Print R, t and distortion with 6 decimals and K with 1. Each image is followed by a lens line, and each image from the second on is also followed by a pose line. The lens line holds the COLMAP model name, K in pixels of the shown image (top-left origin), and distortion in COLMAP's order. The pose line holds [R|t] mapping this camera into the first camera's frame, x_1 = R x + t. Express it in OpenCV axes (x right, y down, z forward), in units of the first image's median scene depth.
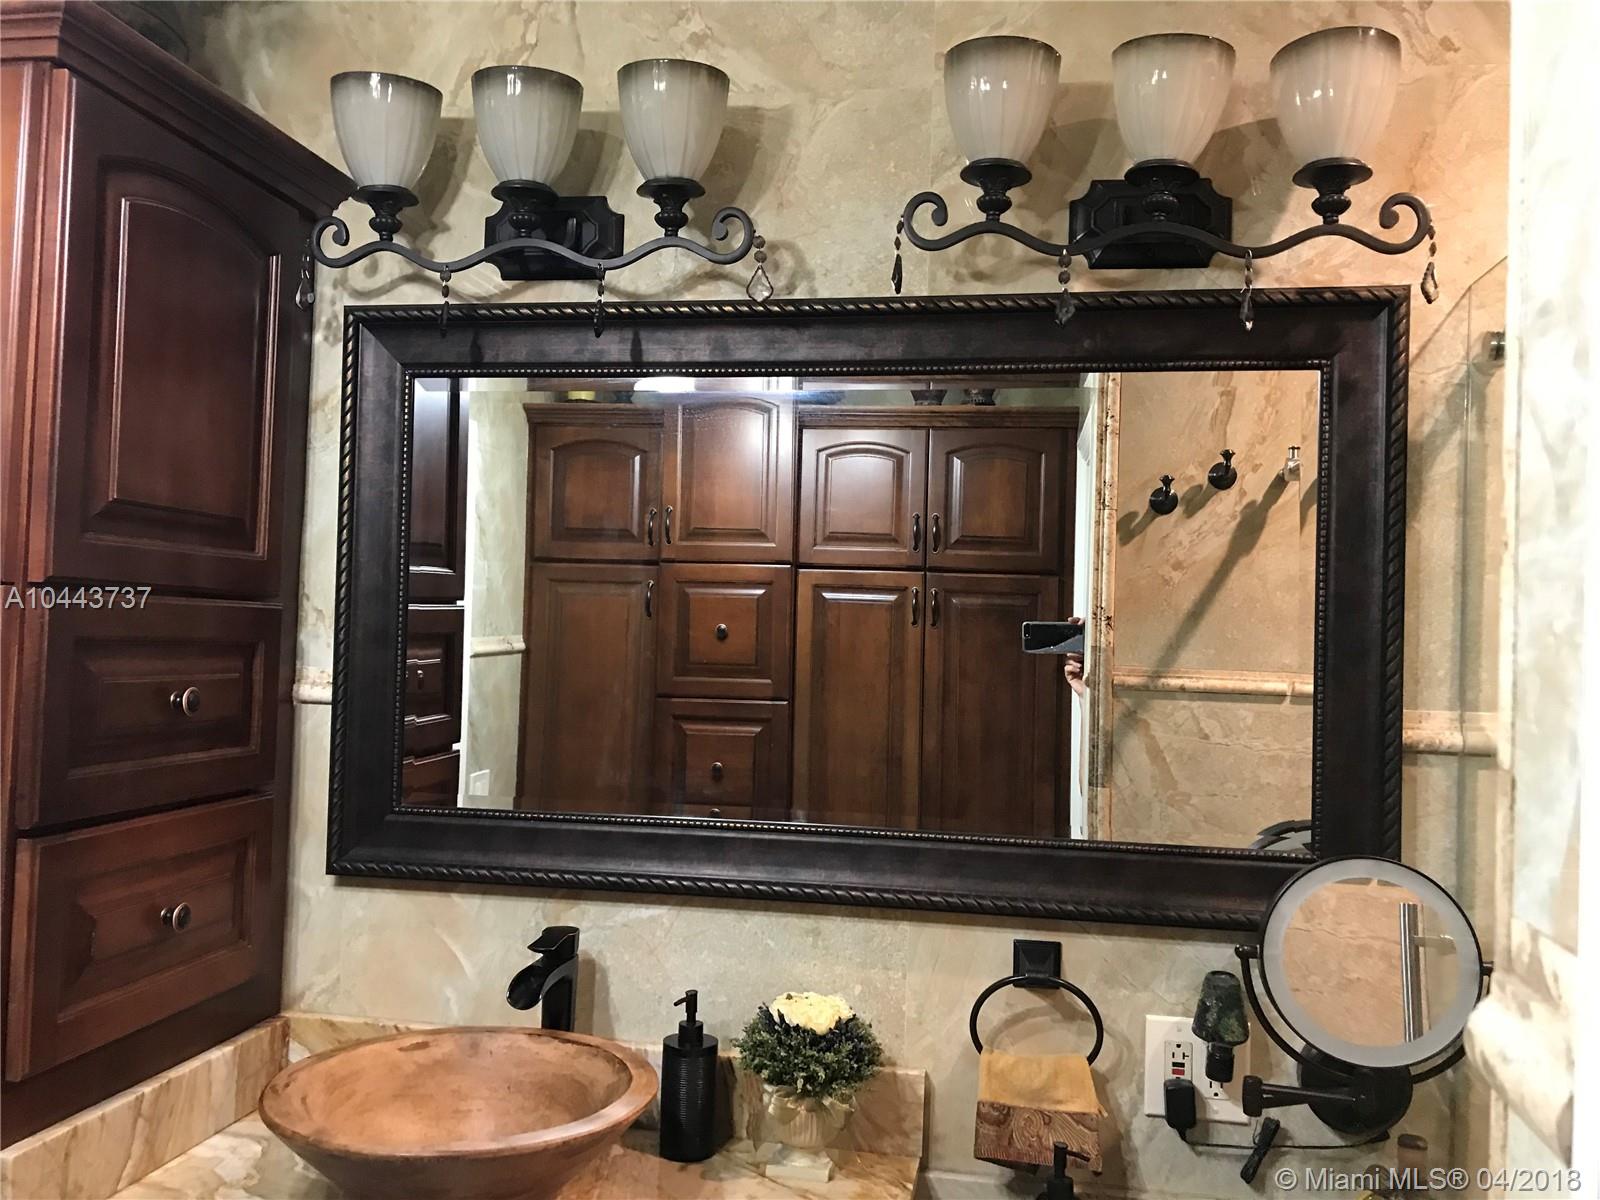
lens RADIAL K [[1335.4, 0, 800.0], [0, 1335.4, 600.0], [0, 0, 1]] dist [0.015629, -0.013472]
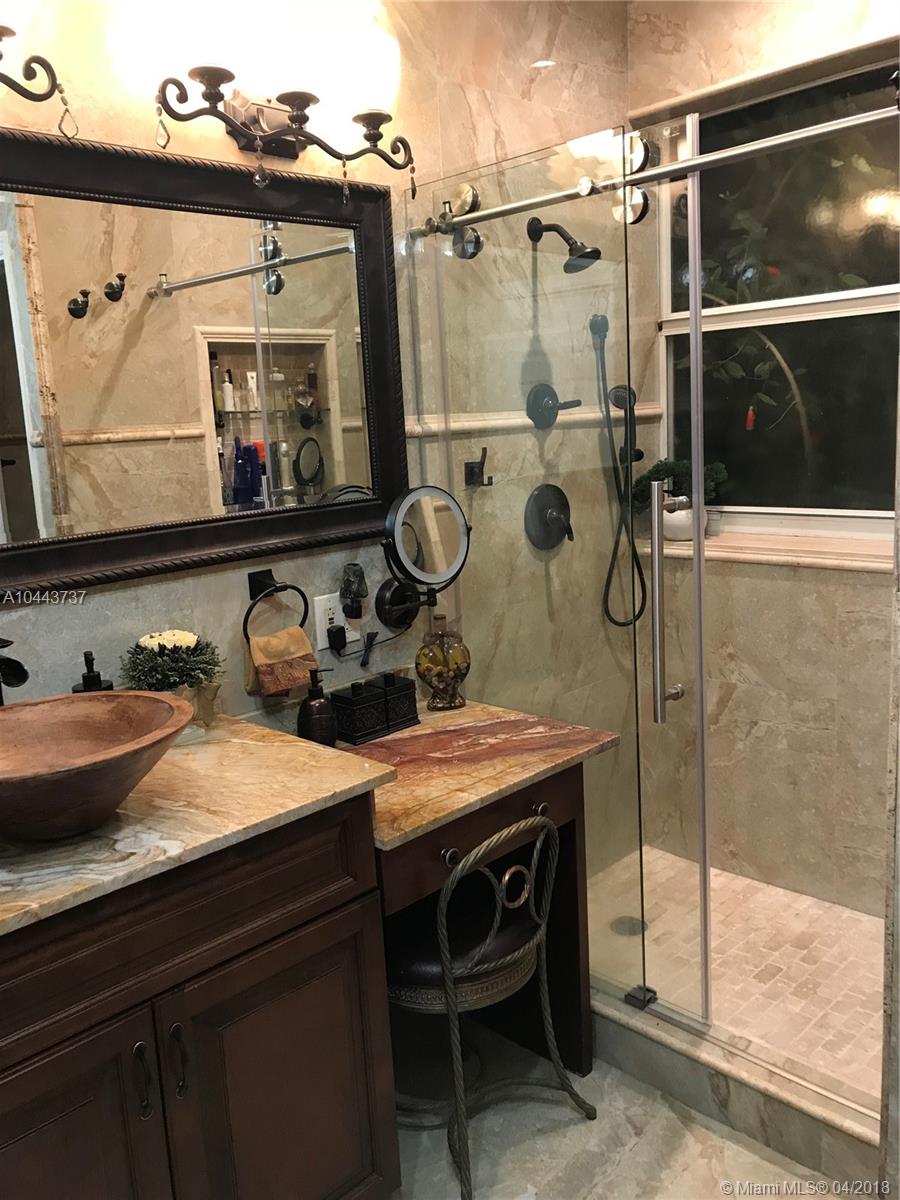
lens RADIAL K [[982.6, 0, 450.0], [0, 982.6, 600.0], [0, 0, 1]] dist [0.024630, -0.011257]
pose [[0.576257, -0.216120, 0.788175, -0.402480], [0.055124, 0.972484, 0.226355, 0.011899], [-0.815407, -0.086991, 0.572314, 0.048864]]
